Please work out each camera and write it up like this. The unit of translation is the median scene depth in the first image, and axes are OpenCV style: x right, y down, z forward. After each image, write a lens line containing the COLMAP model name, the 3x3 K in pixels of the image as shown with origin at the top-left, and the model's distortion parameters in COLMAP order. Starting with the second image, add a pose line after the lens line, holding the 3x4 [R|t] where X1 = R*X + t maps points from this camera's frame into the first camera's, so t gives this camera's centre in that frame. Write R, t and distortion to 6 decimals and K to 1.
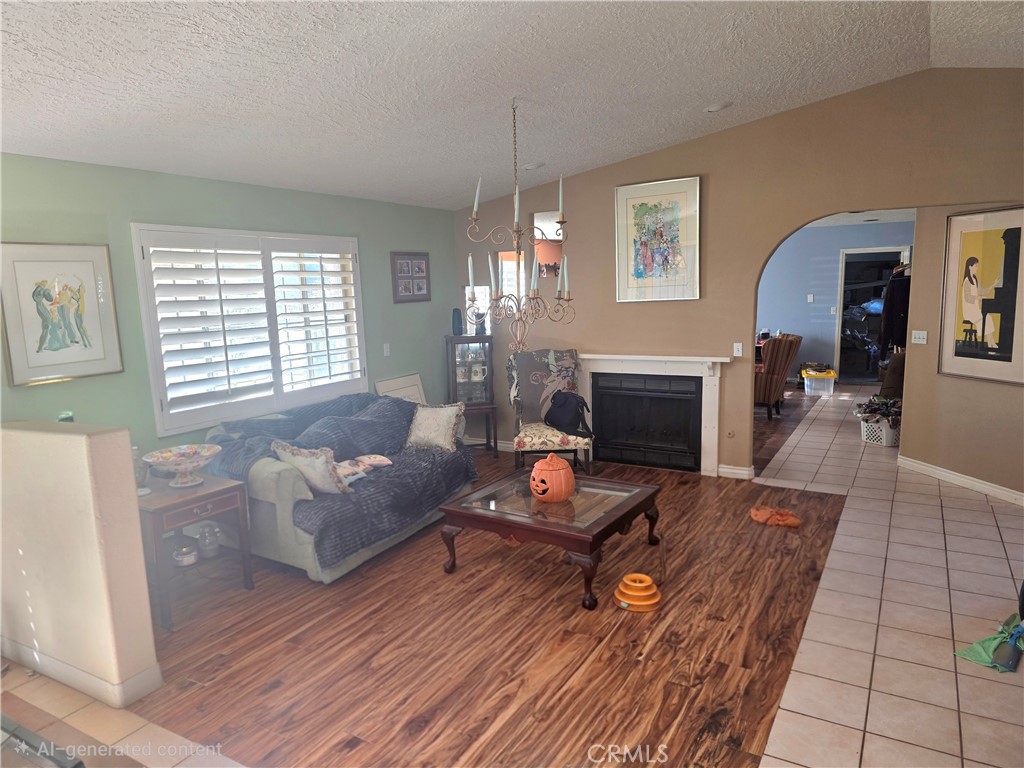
lens RADIAL K [[680.7, 0, 512.0], [0, 680.7, 384.0], [0, 0, 1]] dist [-0.001843, -0.002423]
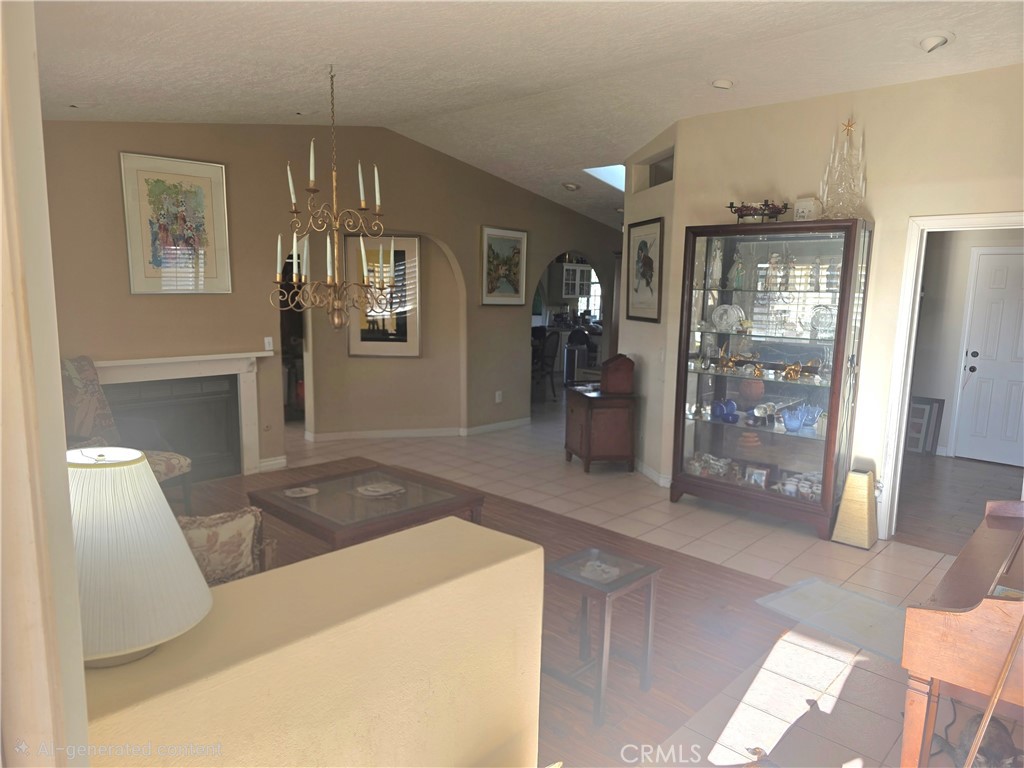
lens RADIAL K [[680.7, 0, 512.0], [0, 680.7, 384.0], [0, 0, 1]] dist [-0.001843, -0.002423]
pose [[0.217786, -0.103272, 0.970517, -0.584017], [0.106882, 0.990929, 0.081459, -0.034335], [-0.970126, 0.085990, 0.226849, 0.409413]]
